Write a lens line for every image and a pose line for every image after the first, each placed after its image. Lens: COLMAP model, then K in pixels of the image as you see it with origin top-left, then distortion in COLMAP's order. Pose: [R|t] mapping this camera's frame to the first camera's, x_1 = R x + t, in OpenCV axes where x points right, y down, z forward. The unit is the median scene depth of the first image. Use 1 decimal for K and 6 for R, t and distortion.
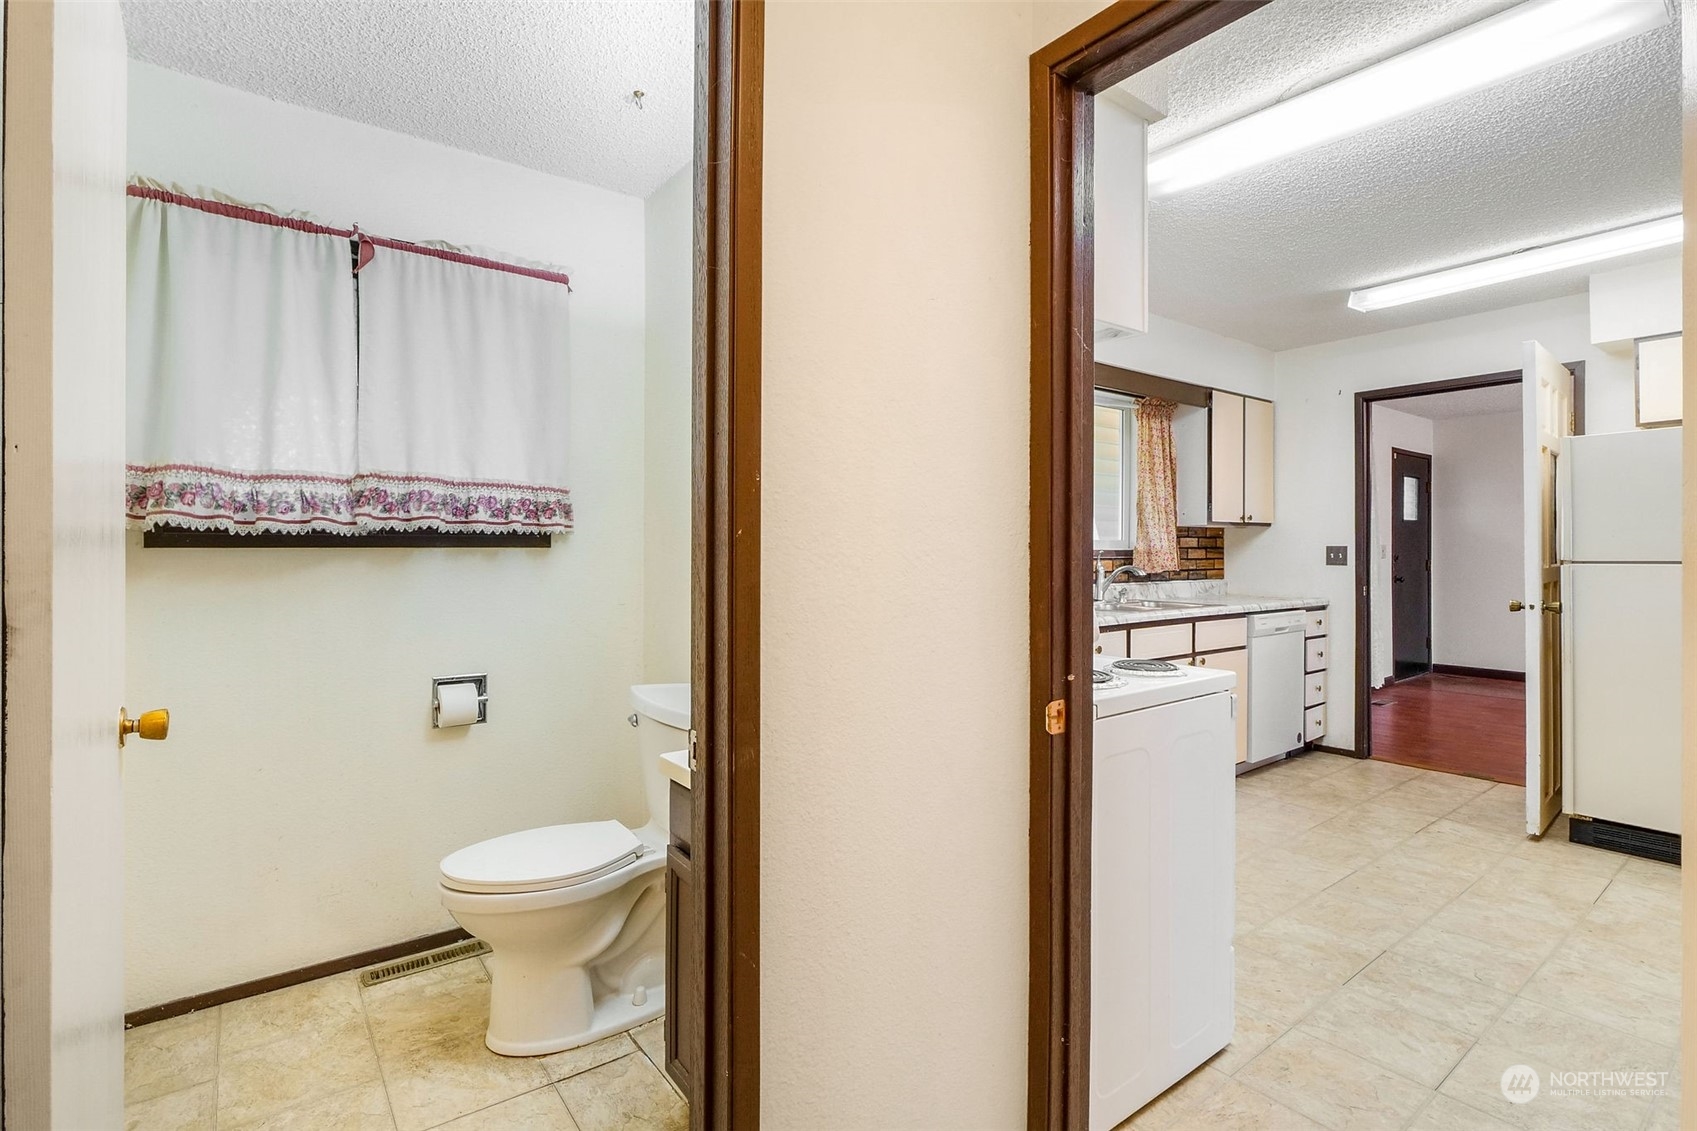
lens RADIAL K [[817.5, 0, 845.9], [0, 817.5, 557.3], [0, 0, 1]] dist [-0.012954, -0.001587]
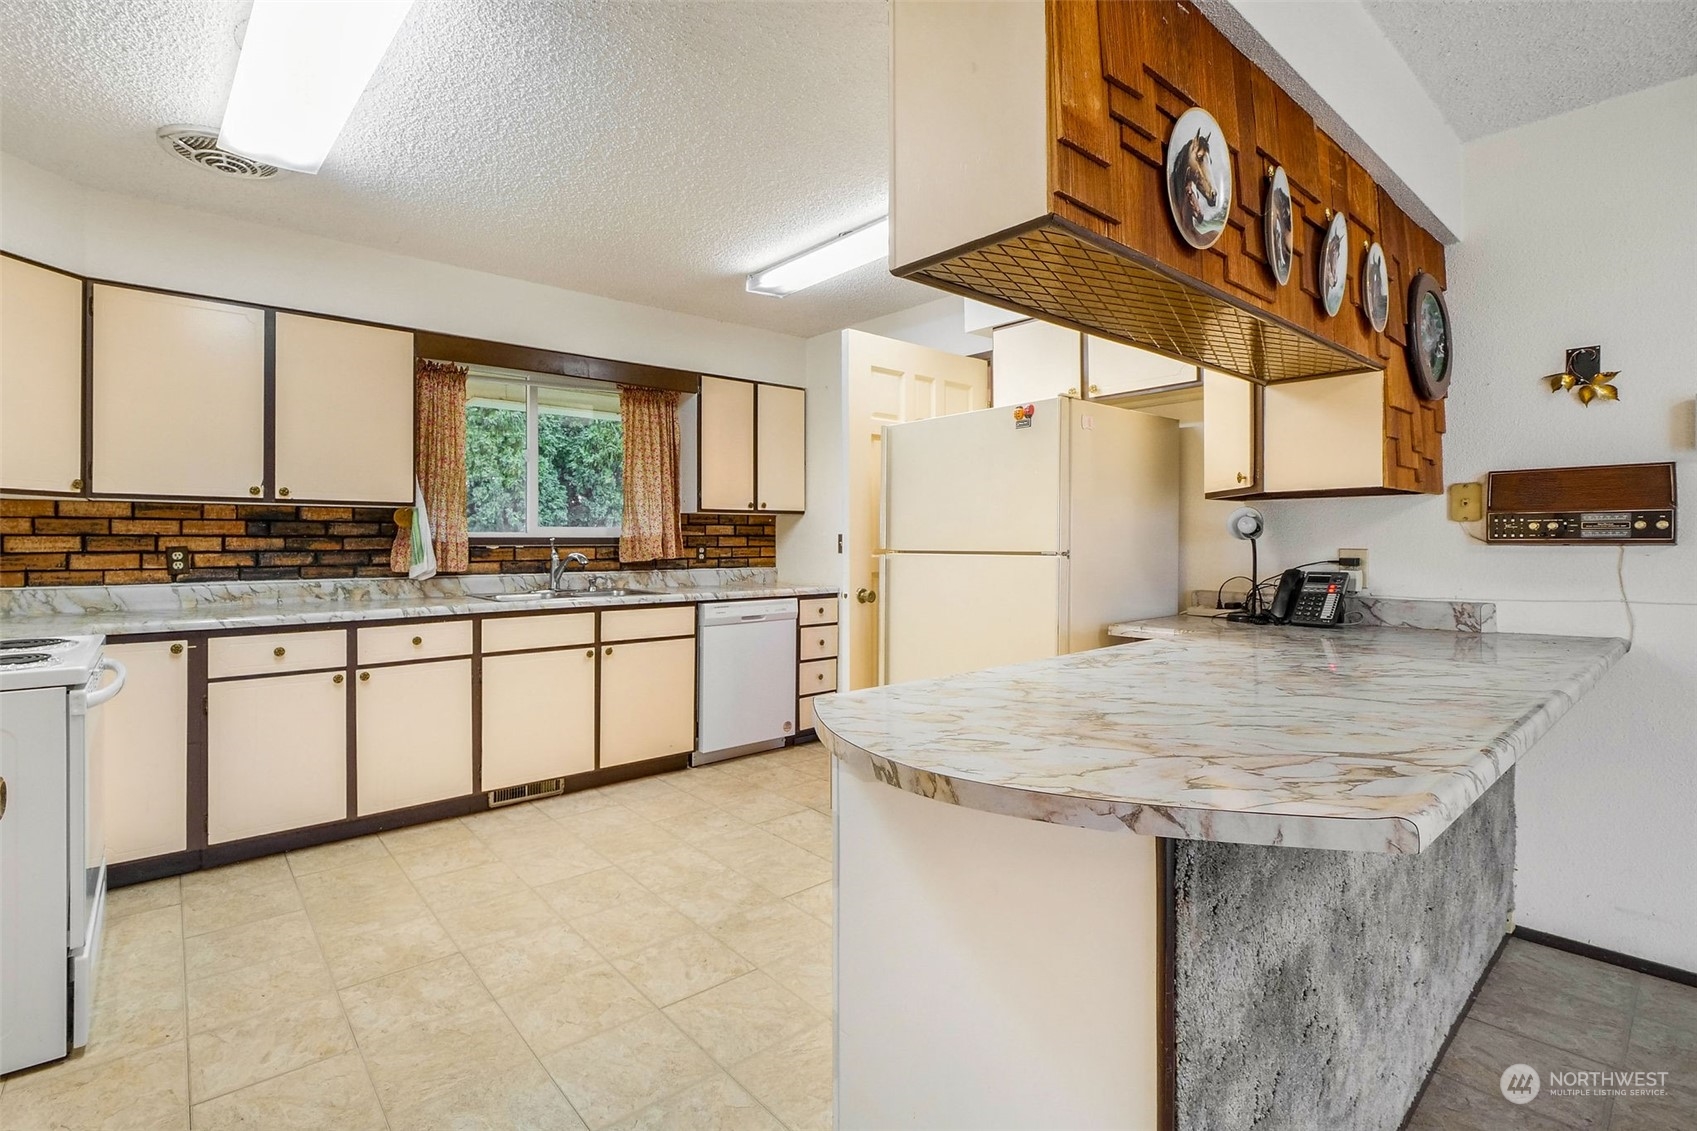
lens RADIAL K [[817.5, 0, 841.0], [0, 817.5, 549.4], [0, 0, 1]] dist [-0.012954, -0.001587]
pose [[0.998018, -0.000951, 0.062929, 0.677089], [0.000473, 0.999971, 0.007614, -0.002701], [-0.062934, -0.007569, 0.997989, 0.001983]]
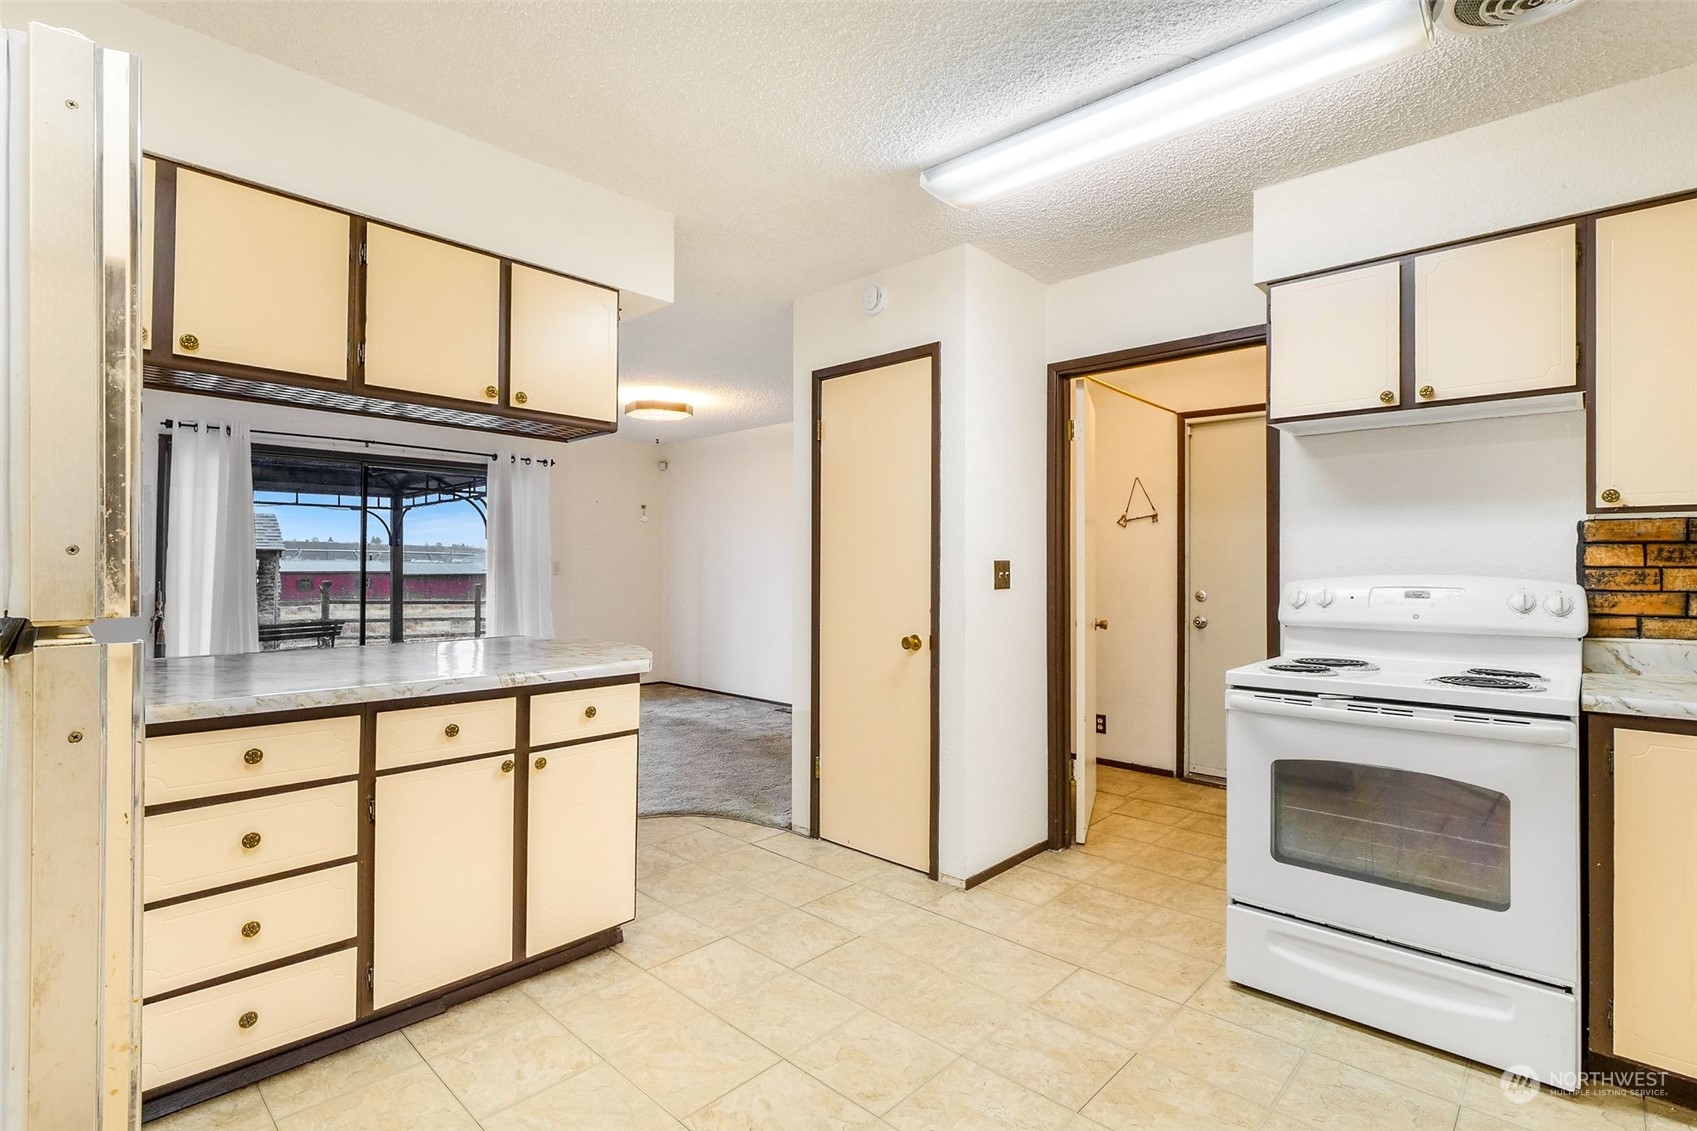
lens RADIAL K [[817.5, 0, 843.1], [0, 817.5, 567.8], [0, 0, 1]] dist [-0.012954, -0.001587]
pose [[-0.986795, -0.004390, -0.161914, 0.638140], [-0.004528, 0.999990, 0.000480, -0.007991], [0.161910, 0.001207, -0.986805, 1.081730]]
